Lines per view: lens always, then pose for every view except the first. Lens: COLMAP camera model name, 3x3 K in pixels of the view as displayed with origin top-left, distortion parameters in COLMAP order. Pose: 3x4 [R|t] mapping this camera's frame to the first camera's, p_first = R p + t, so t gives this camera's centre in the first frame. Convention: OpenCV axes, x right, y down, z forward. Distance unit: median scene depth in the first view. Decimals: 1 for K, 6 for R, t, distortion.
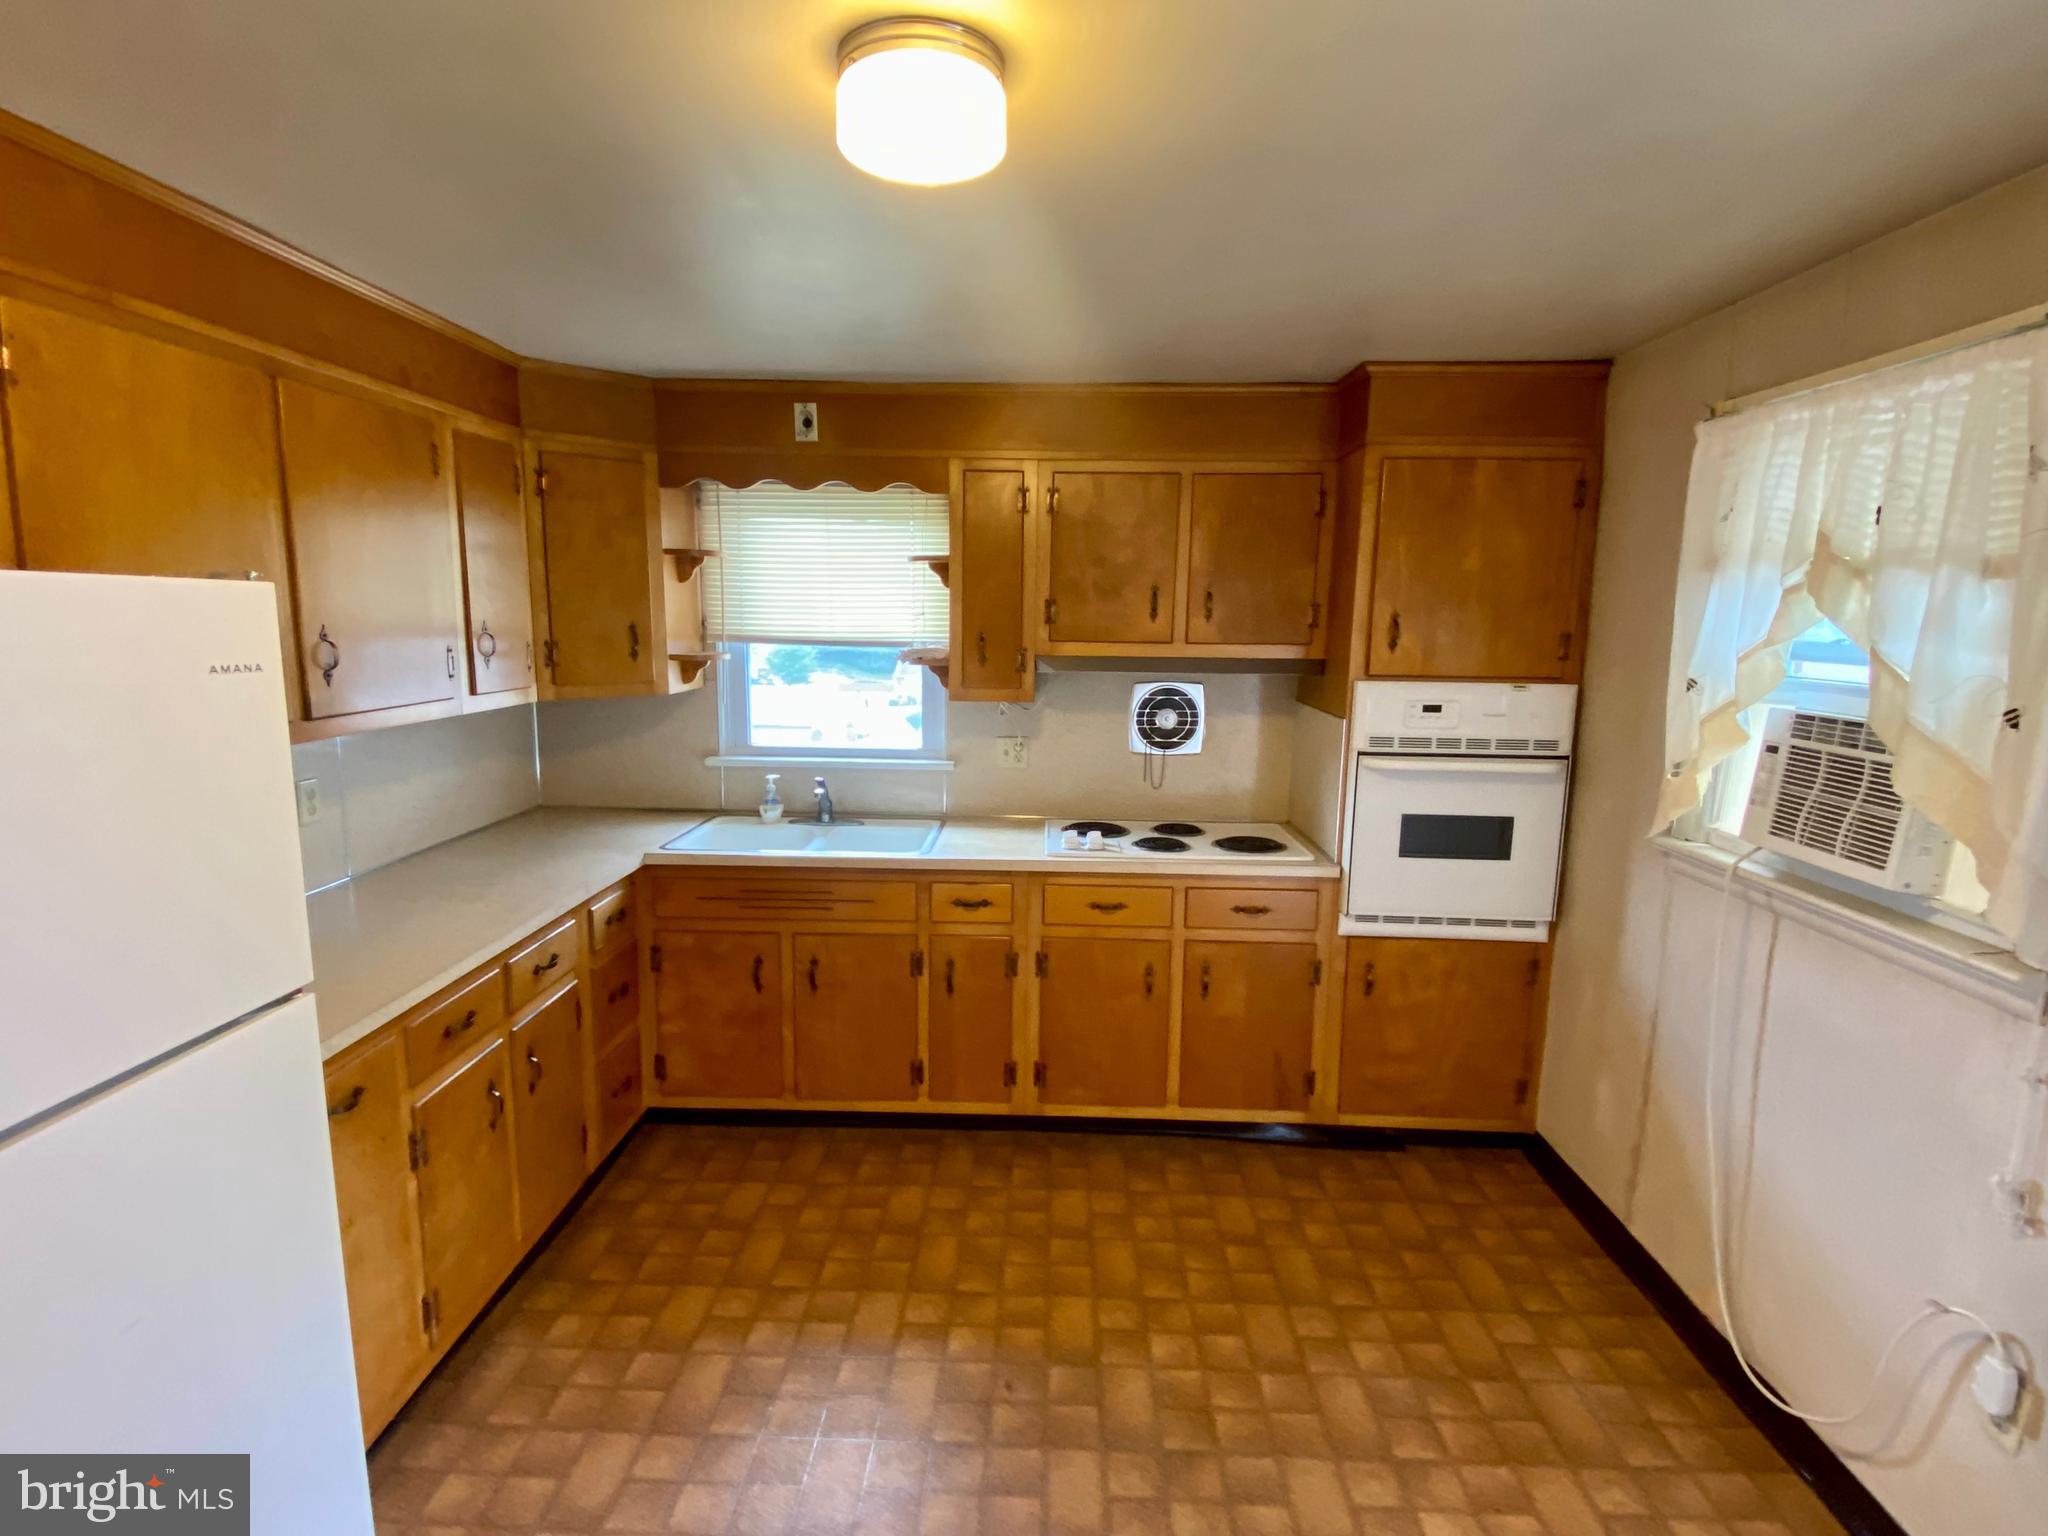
lens RADIAL K [[981.2, 0, 1038.8], [0, 981.2, 760.6], [0, 0, 1]] dist [0.008812, -0.014136]
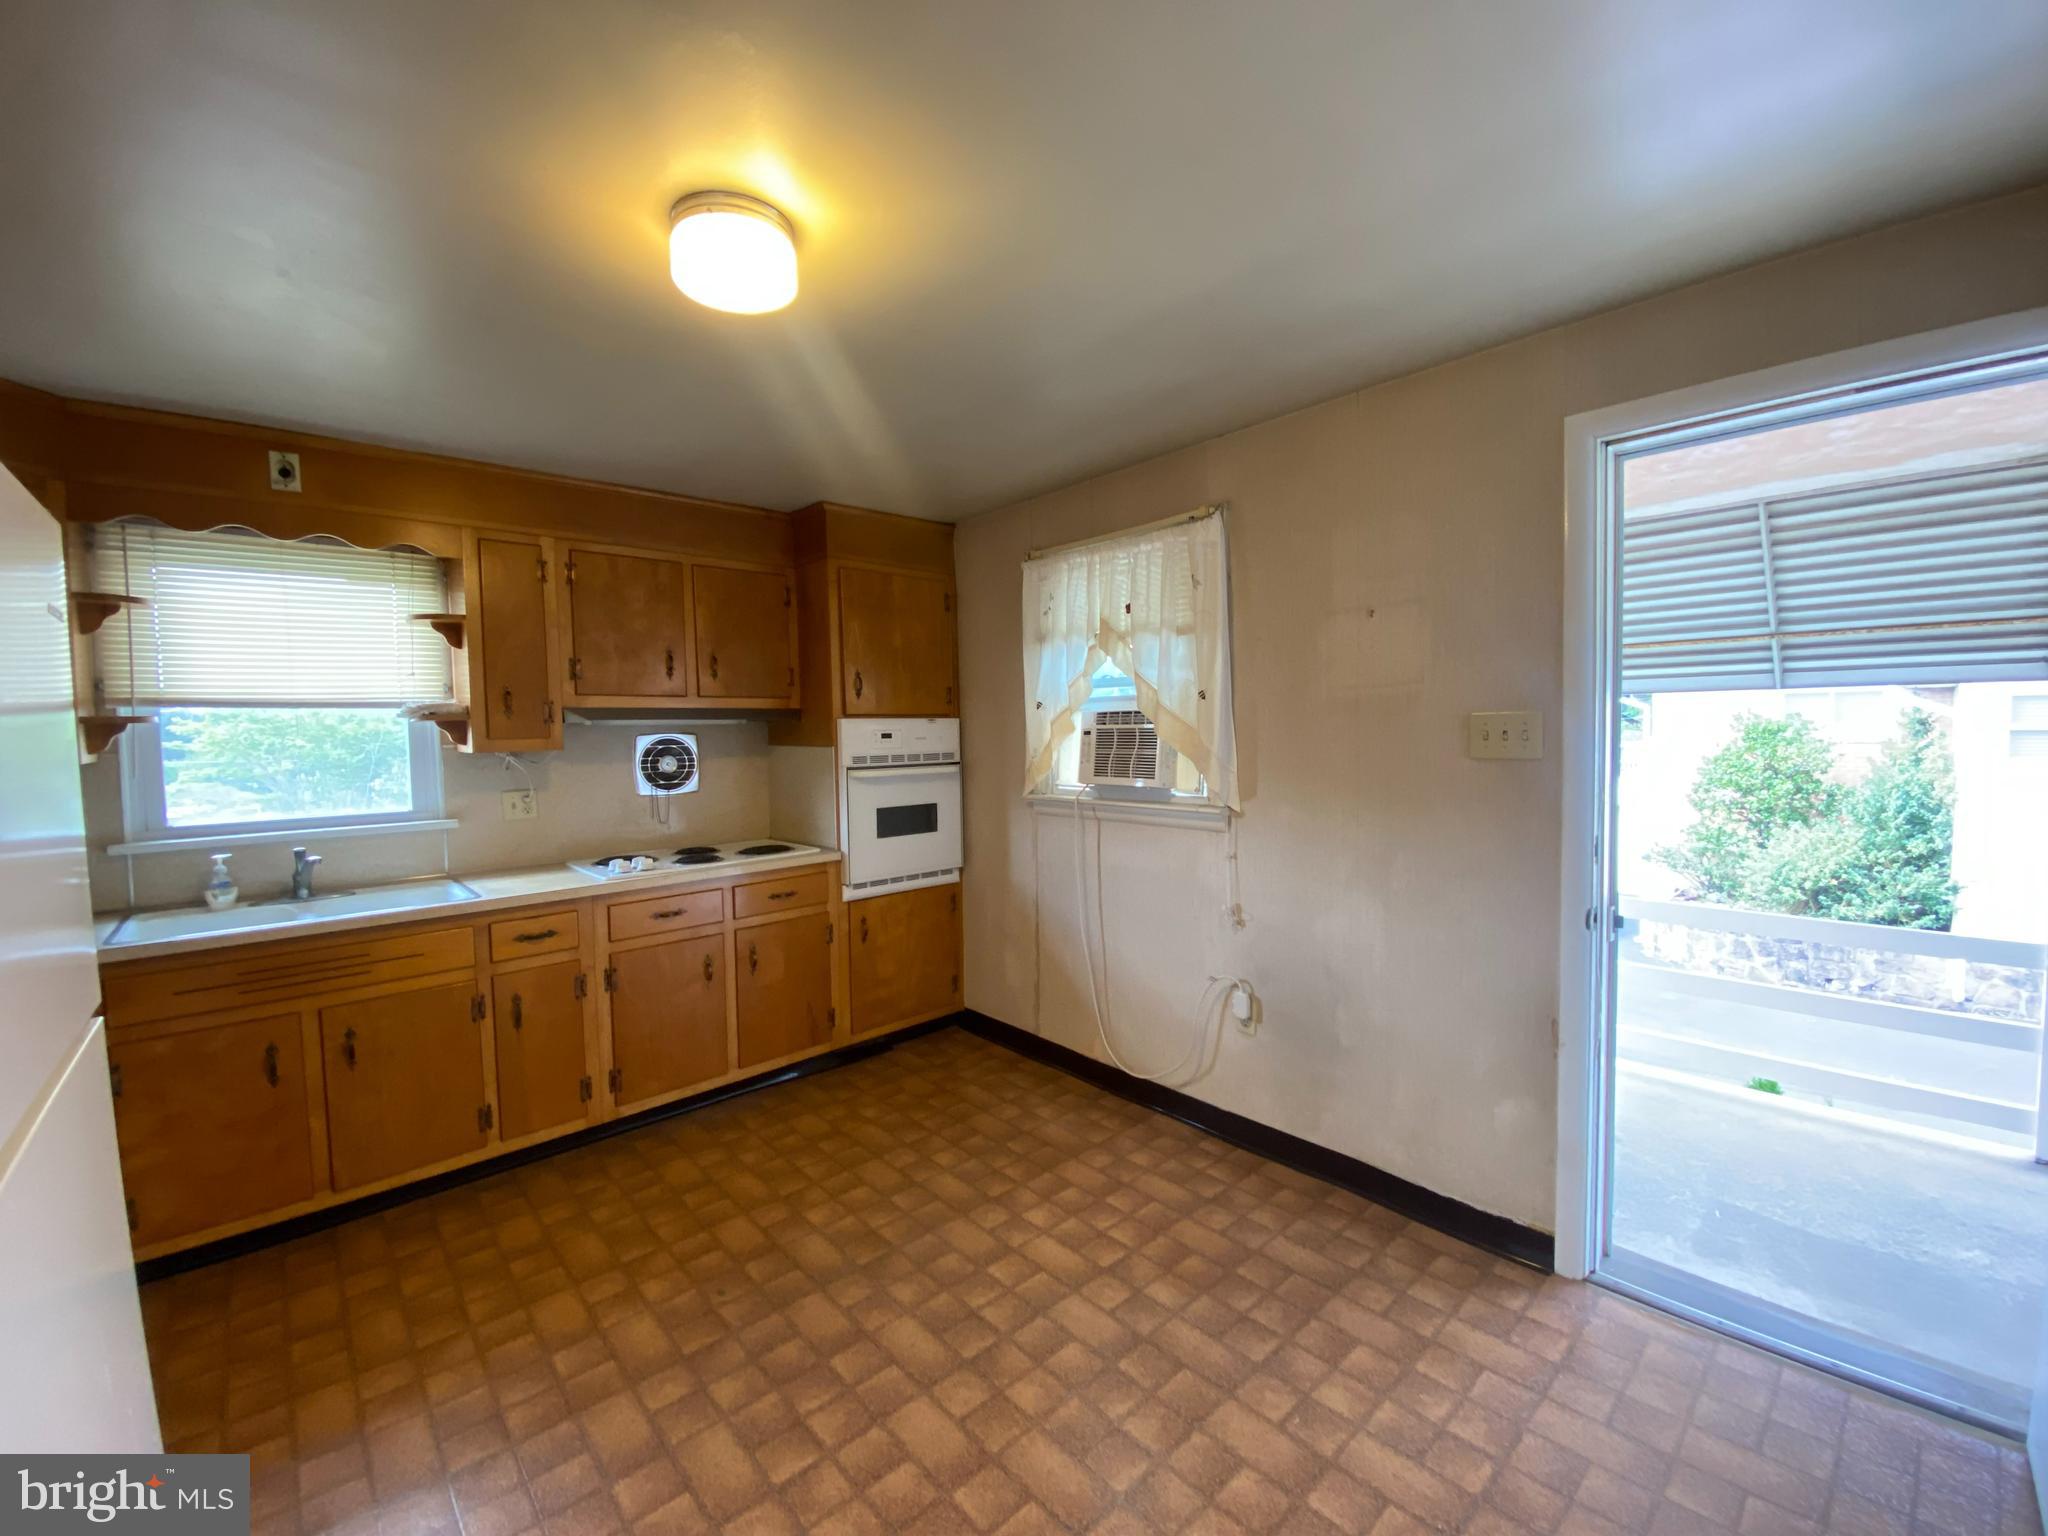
lens RADIAL K [[796.1, 0, 1023.6], [0, 796.1, 753.2], [0, 0, 1]] dist [-0.002465, -0.002110]
pose [[0.724783, -0.055876, 0.686708, -0.277143], [0.129148, 0.990057, -0.055751, 0.067983], [-0.676765, 0.129094, 0.724793, -0.013420]]
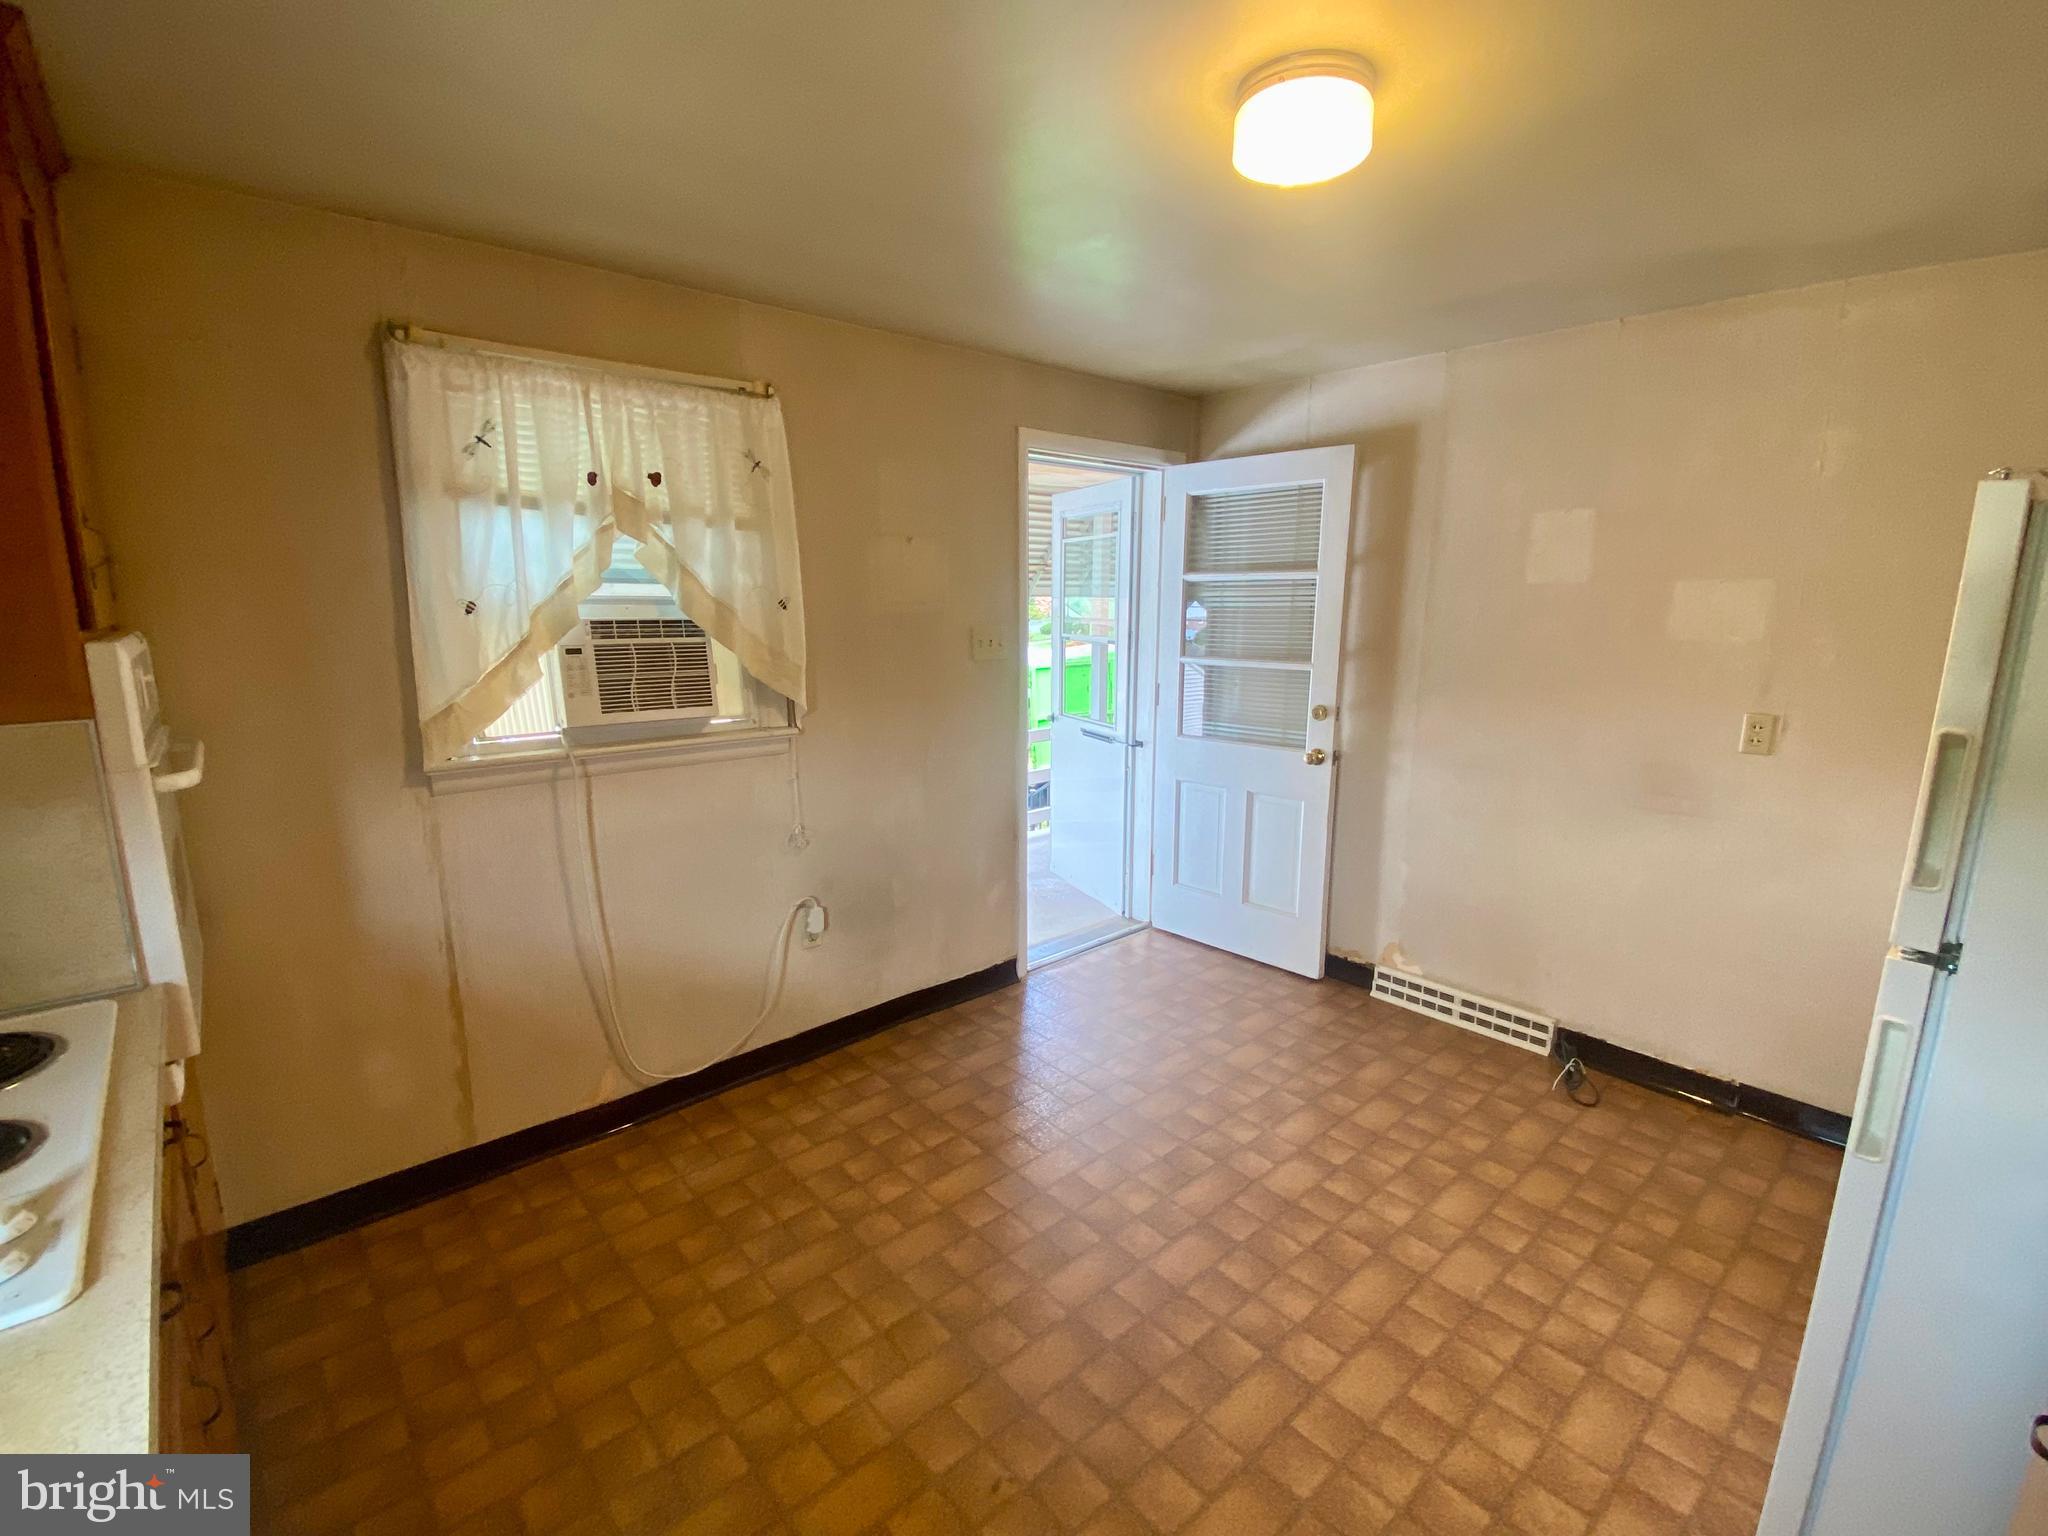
lens RADIAL K [[880.2, 0, 1011.2], [0, 880.2, 761.5], [0, 0, 1]] dist [-0.003394, -0.000235]
pose [[-0.645205, -0.161614, 0.746720, -0.348201], [0.099608, 0.951234, 0.291944, -0.107827], [-0.757488, 0.262743, -0.597644, 0.907979]]
